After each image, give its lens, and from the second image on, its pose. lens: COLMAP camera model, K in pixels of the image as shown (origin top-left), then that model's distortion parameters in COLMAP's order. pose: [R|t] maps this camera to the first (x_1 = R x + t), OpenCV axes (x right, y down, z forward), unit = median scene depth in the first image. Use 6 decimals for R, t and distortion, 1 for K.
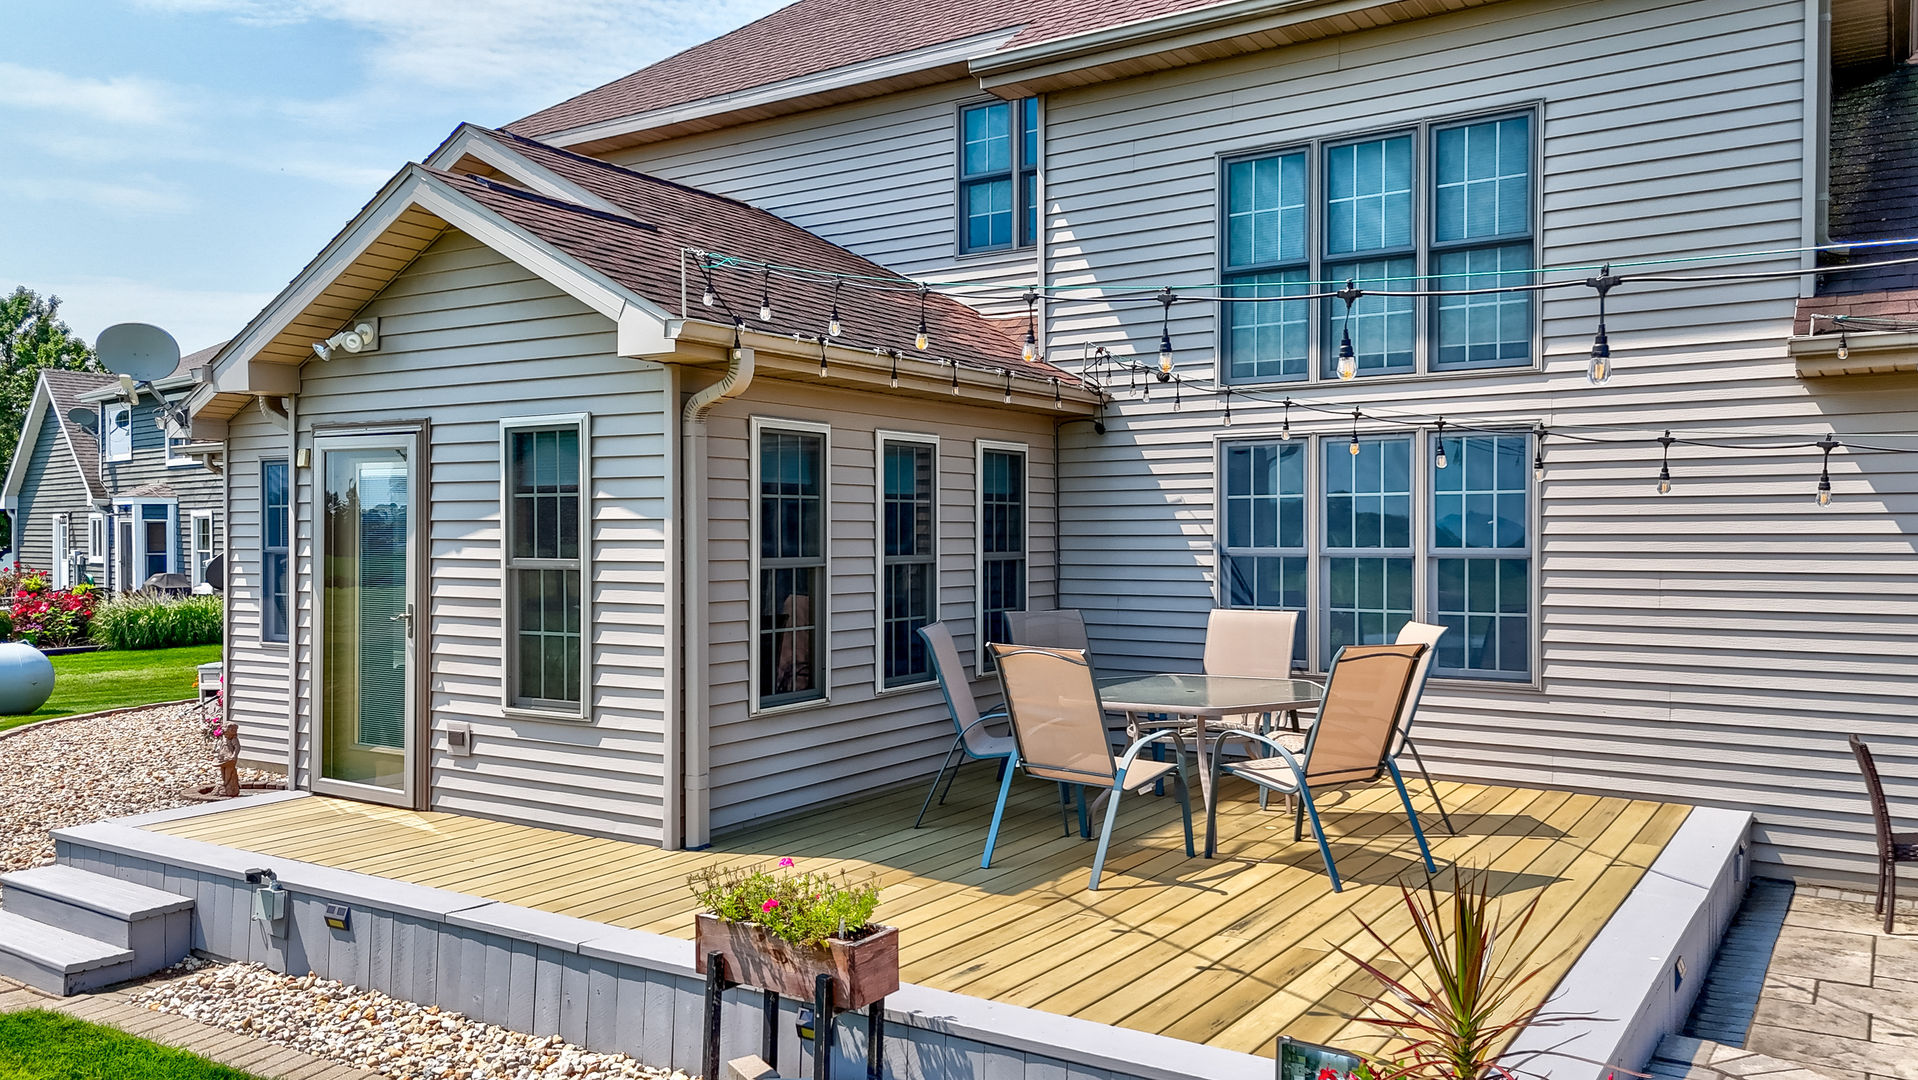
lens RADIAL K [[1417.7, 0, 943.6], [0, 1417.7, 557.5], [0, 0, 1]] dist [0.071851, -0.040131]
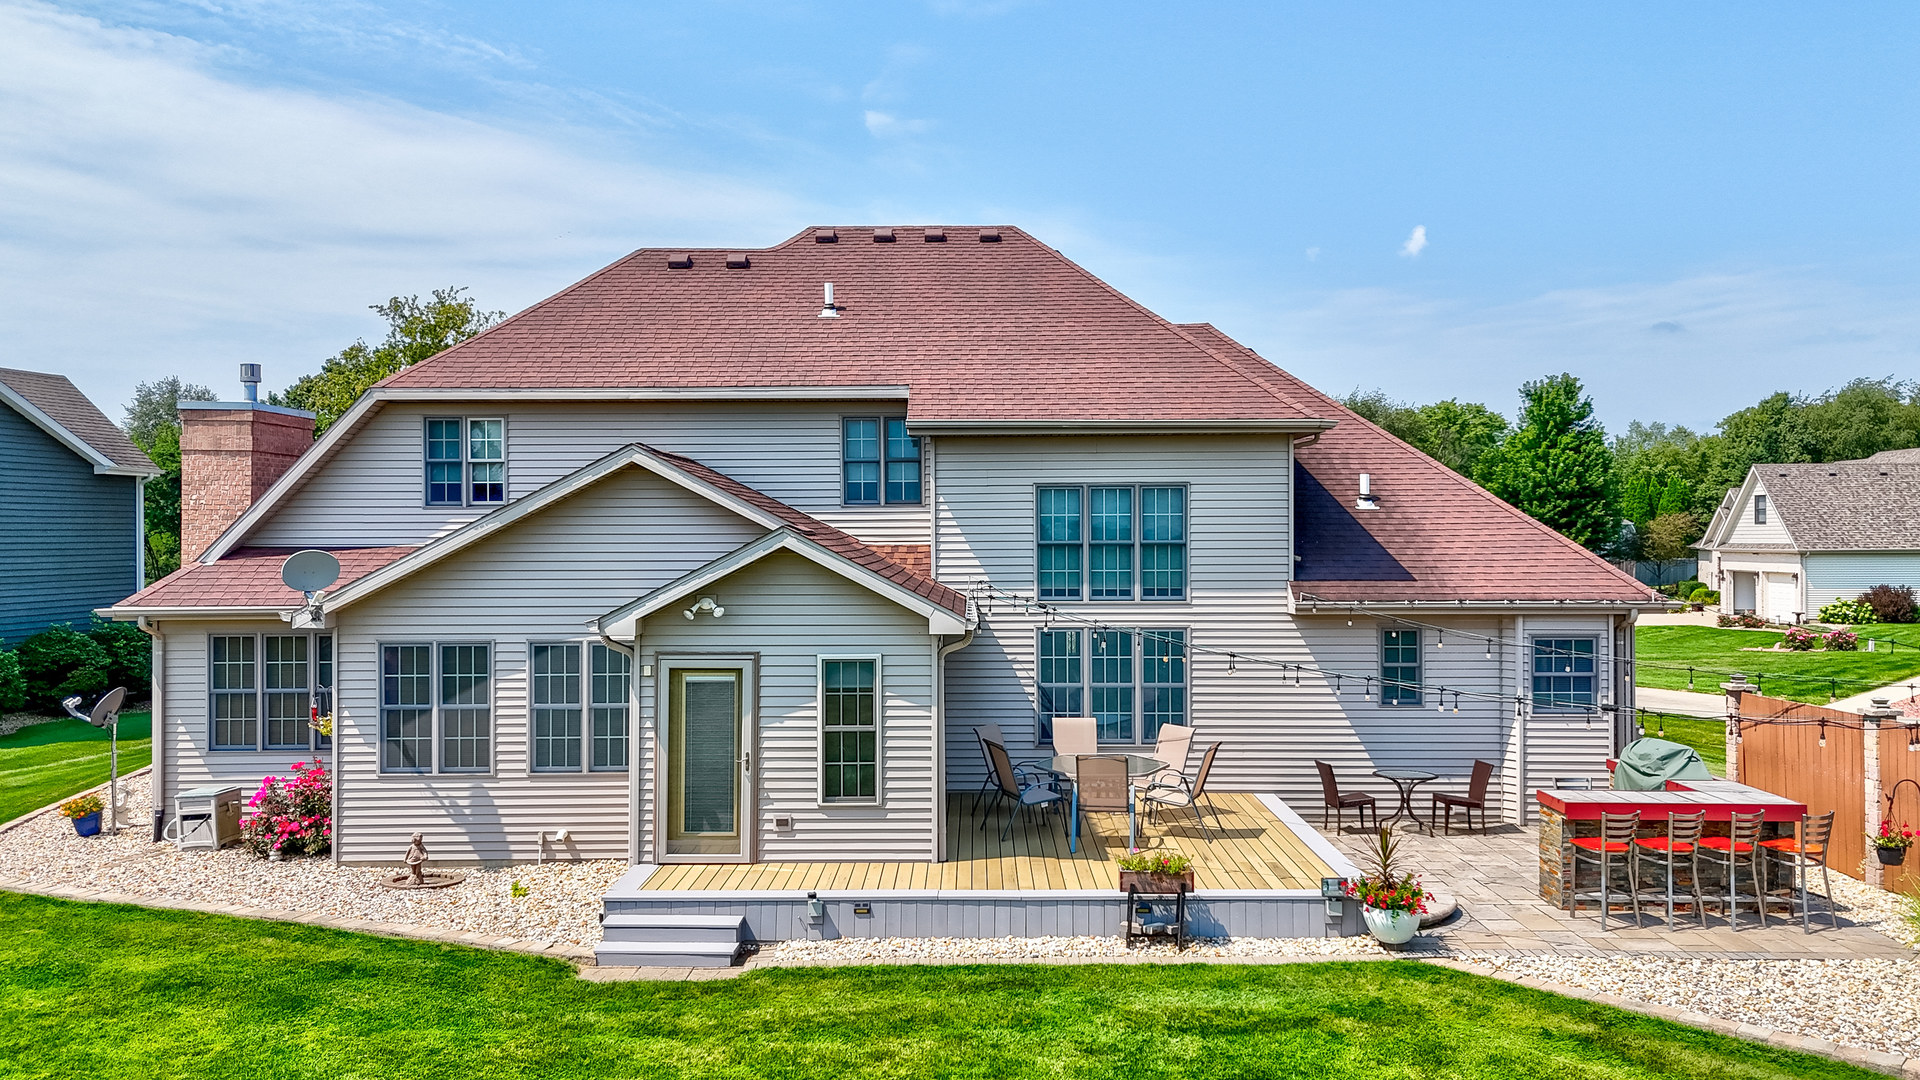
lens RADIAL K [[1419.2, 0, 946.9], [0, 1419.2, 546.4], [0, 0, 1]] dist [0.071851, -0.040131]
pose [[0.845148, -0.005543, 0.534504, -1.167658], [0.012507, 0.999878, -0.009406, -0.218761], [-0.534387, 0.014634, 0.845113, -0.715989]]
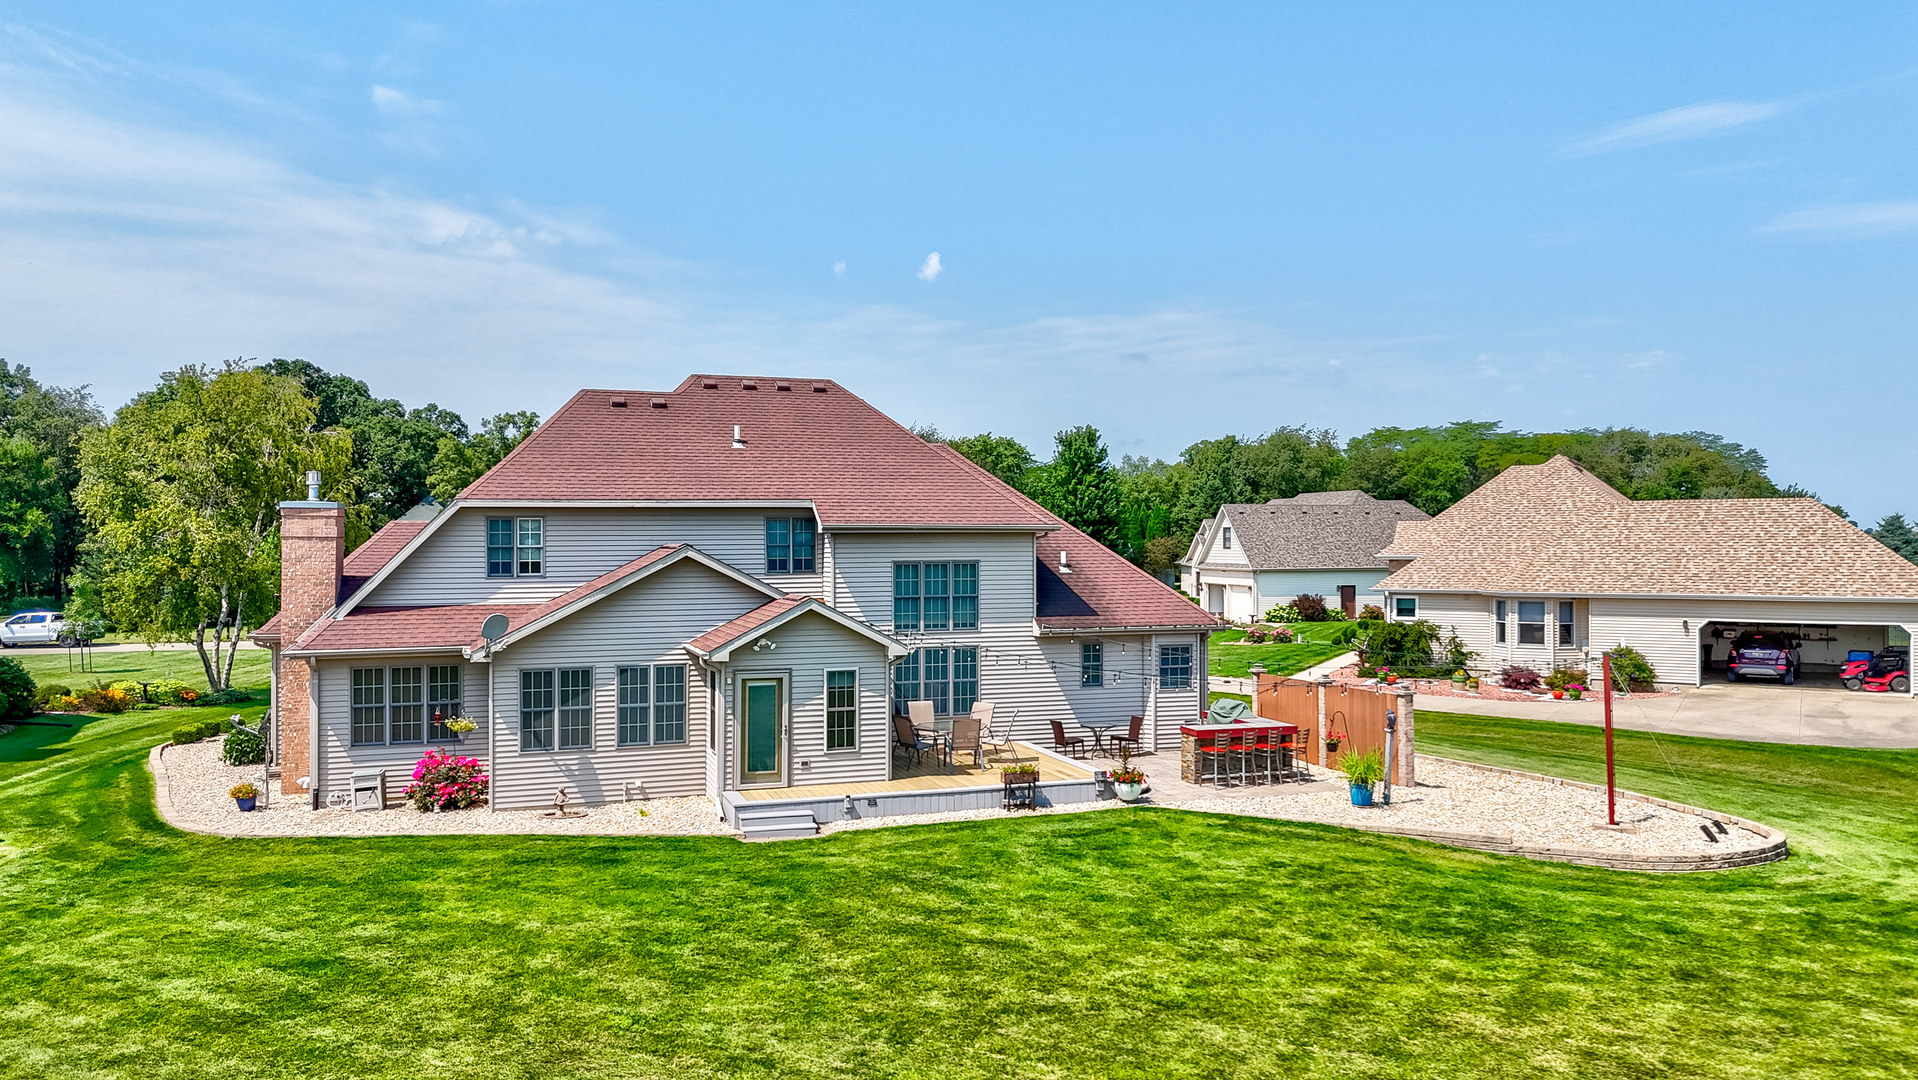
lens RADIAL K [[1417.7, 0, 942.8], [0, 1417.7, 524.2], [0, 0, 1]] dist [0.071851, -0.040131]
pose [[0.626986, 0.005369, 0.779012, -2.765238], [0.017801, 0.999616, -0.021216, -0.362030], [-0.778827, 0.027169, 0.626650, -1.375479]]
